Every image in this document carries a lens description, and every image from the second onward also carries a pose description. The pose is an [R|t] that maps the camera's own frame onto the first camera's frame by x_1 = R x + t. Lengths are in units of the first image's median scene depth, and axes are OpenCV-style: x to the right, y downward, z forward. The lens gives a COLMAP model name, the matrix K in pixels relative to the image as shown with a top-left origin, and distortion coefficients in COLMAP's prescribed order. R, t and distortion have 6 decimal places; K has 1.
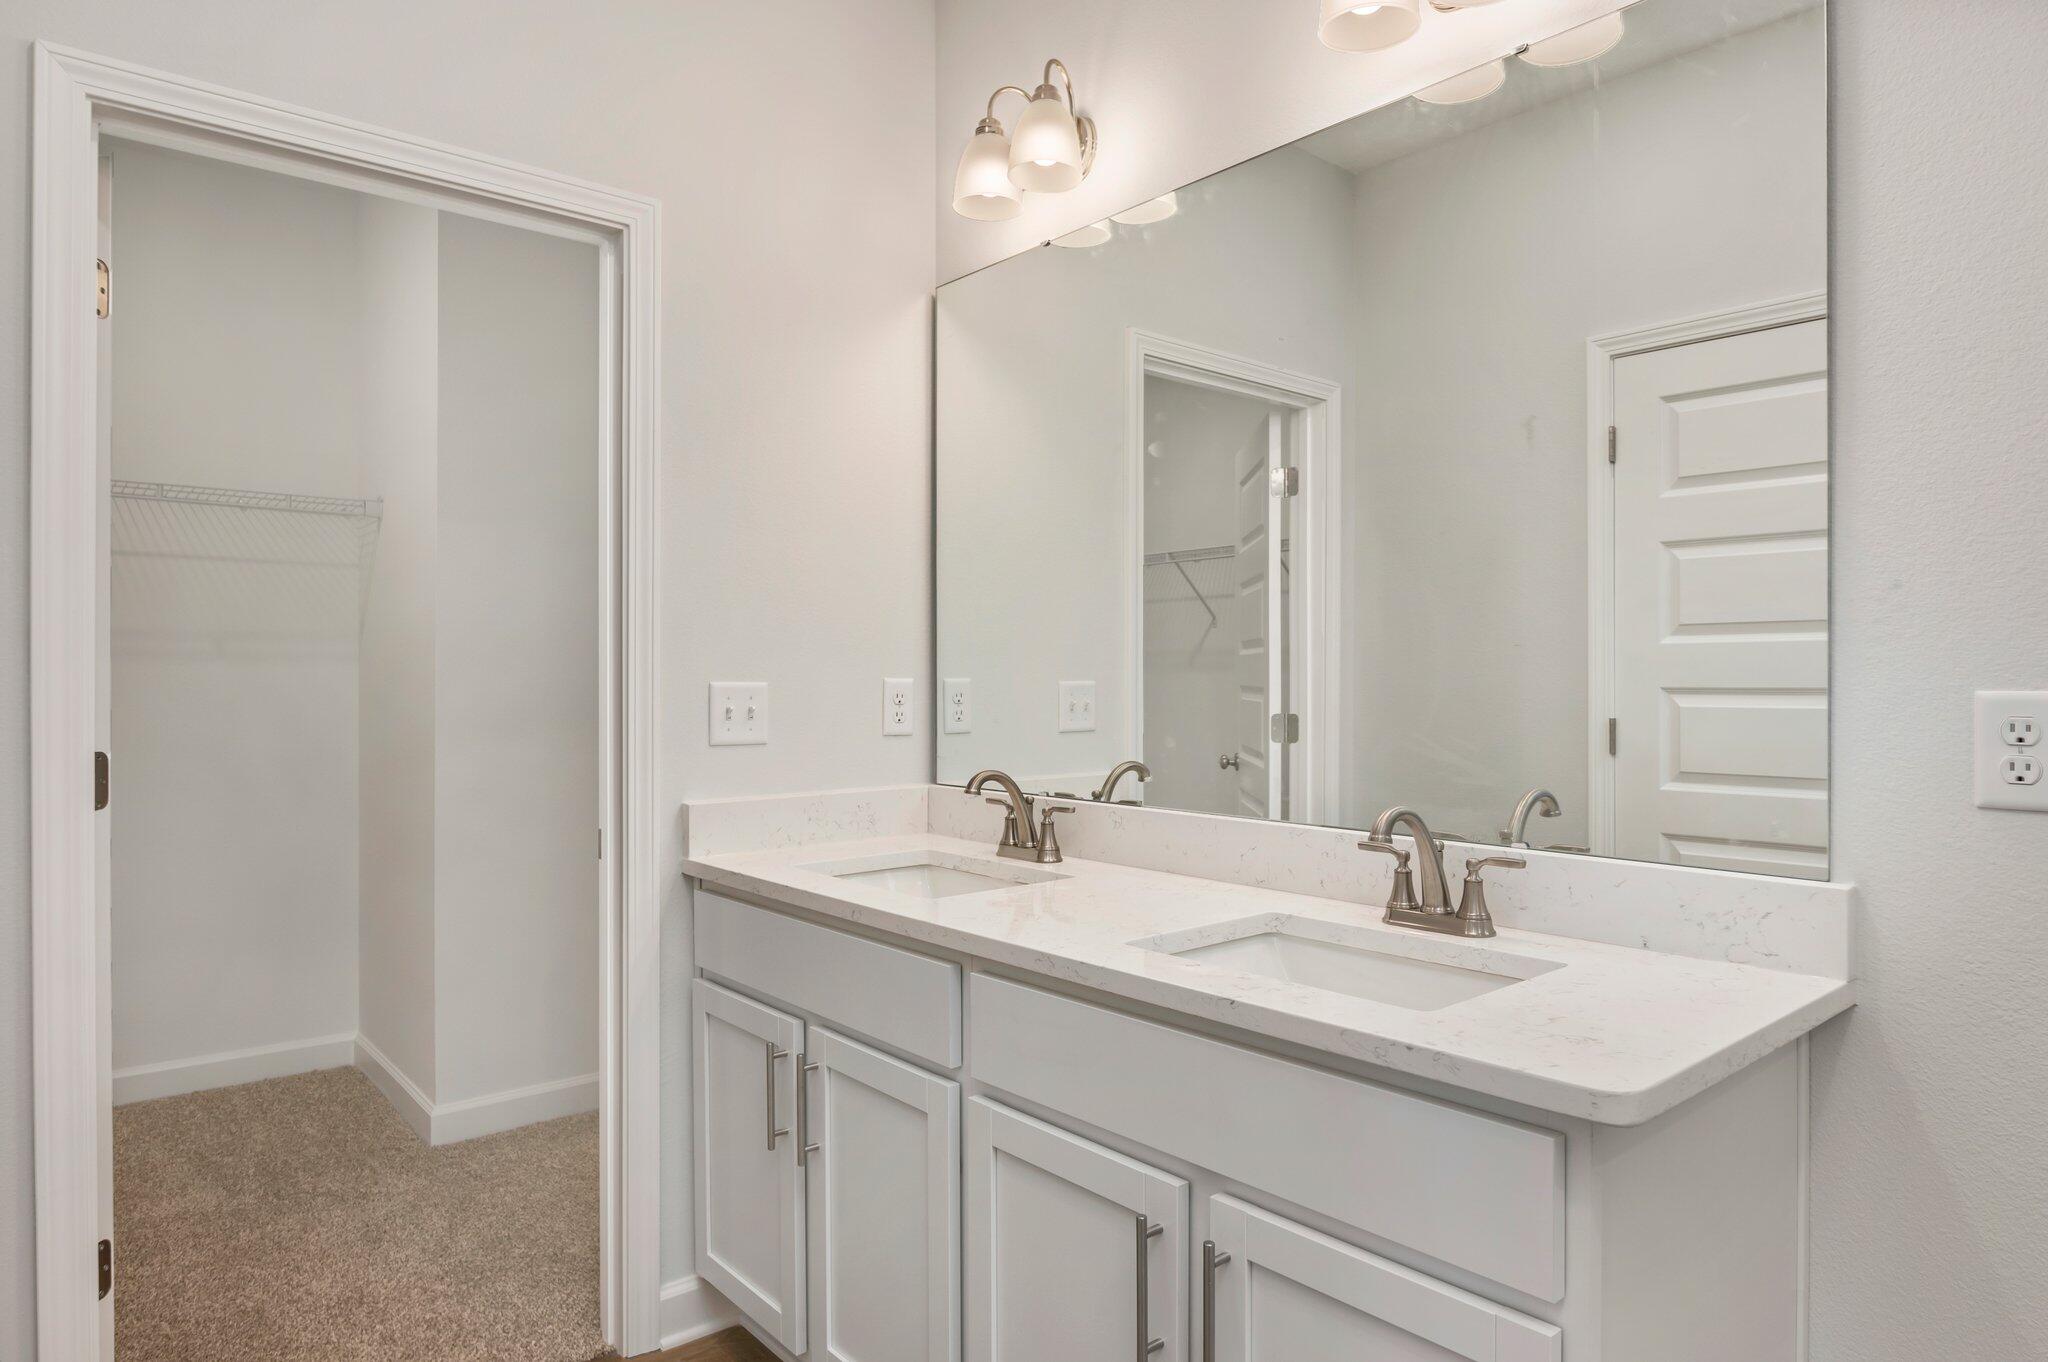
lens RADIAL K [[1196.1, 0, 1044.9], [0, 1196.1, 693.0], [0, 0, 1]] dist [-0.003617, 0.002030]
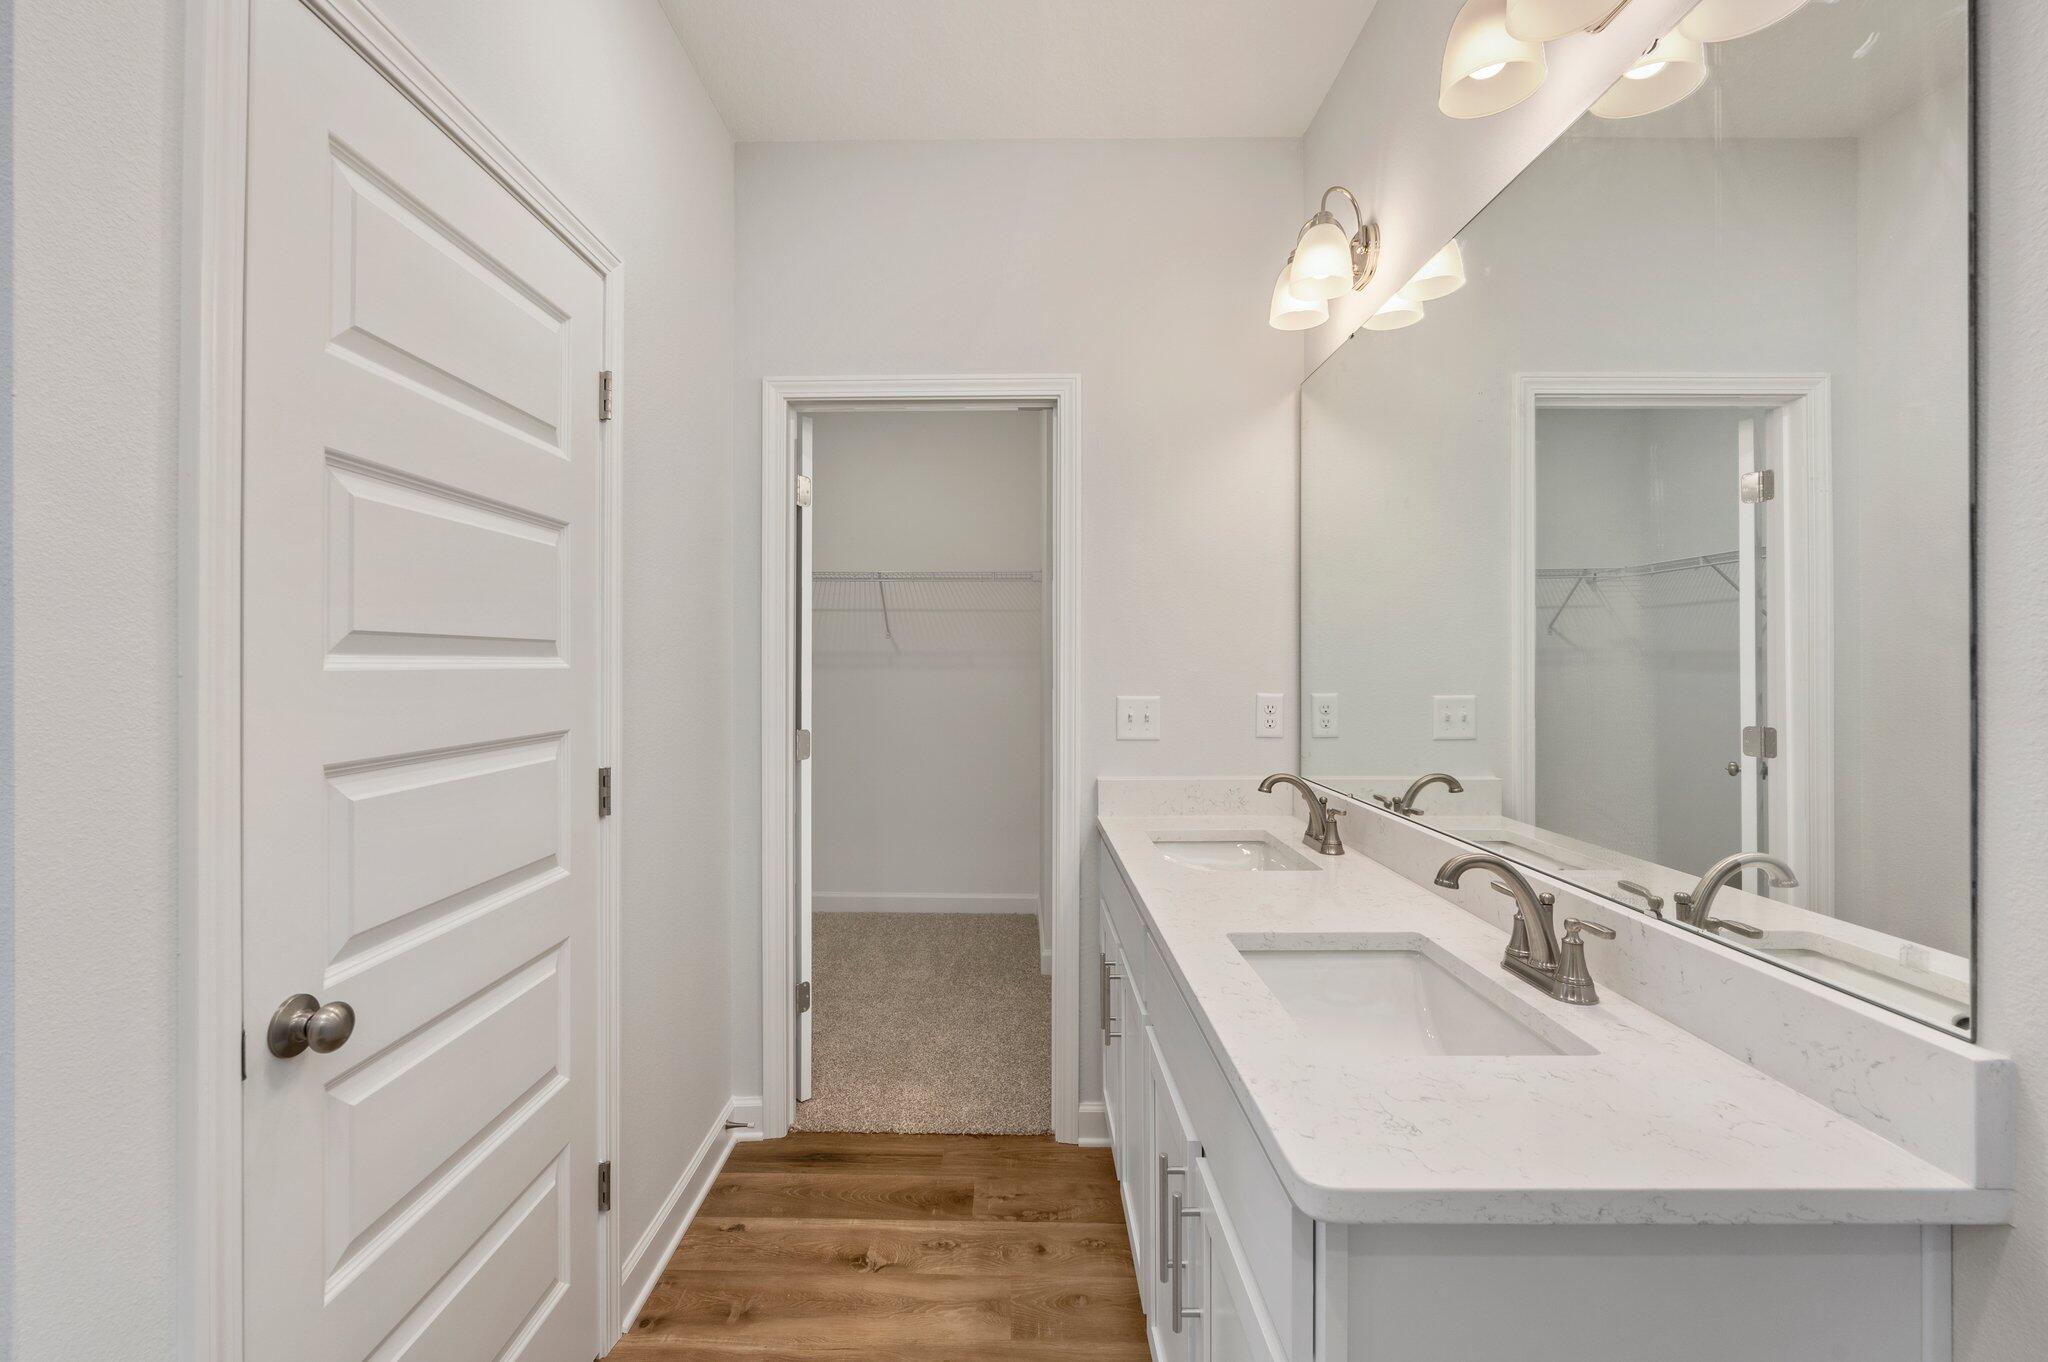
lens RADIAL K [[881.9, 0, 1020.2], [0, 881.9, 666.0], [0, 0, 1]] dist [-0.005793, -0.000504]
pose [[0.754916, 0.001001, -0.655820, 0.296709], [-0.003967, 0.999988, -0.003039, -0.037472], [0.655809, 0.004896, 0.754911, 0.105519]]
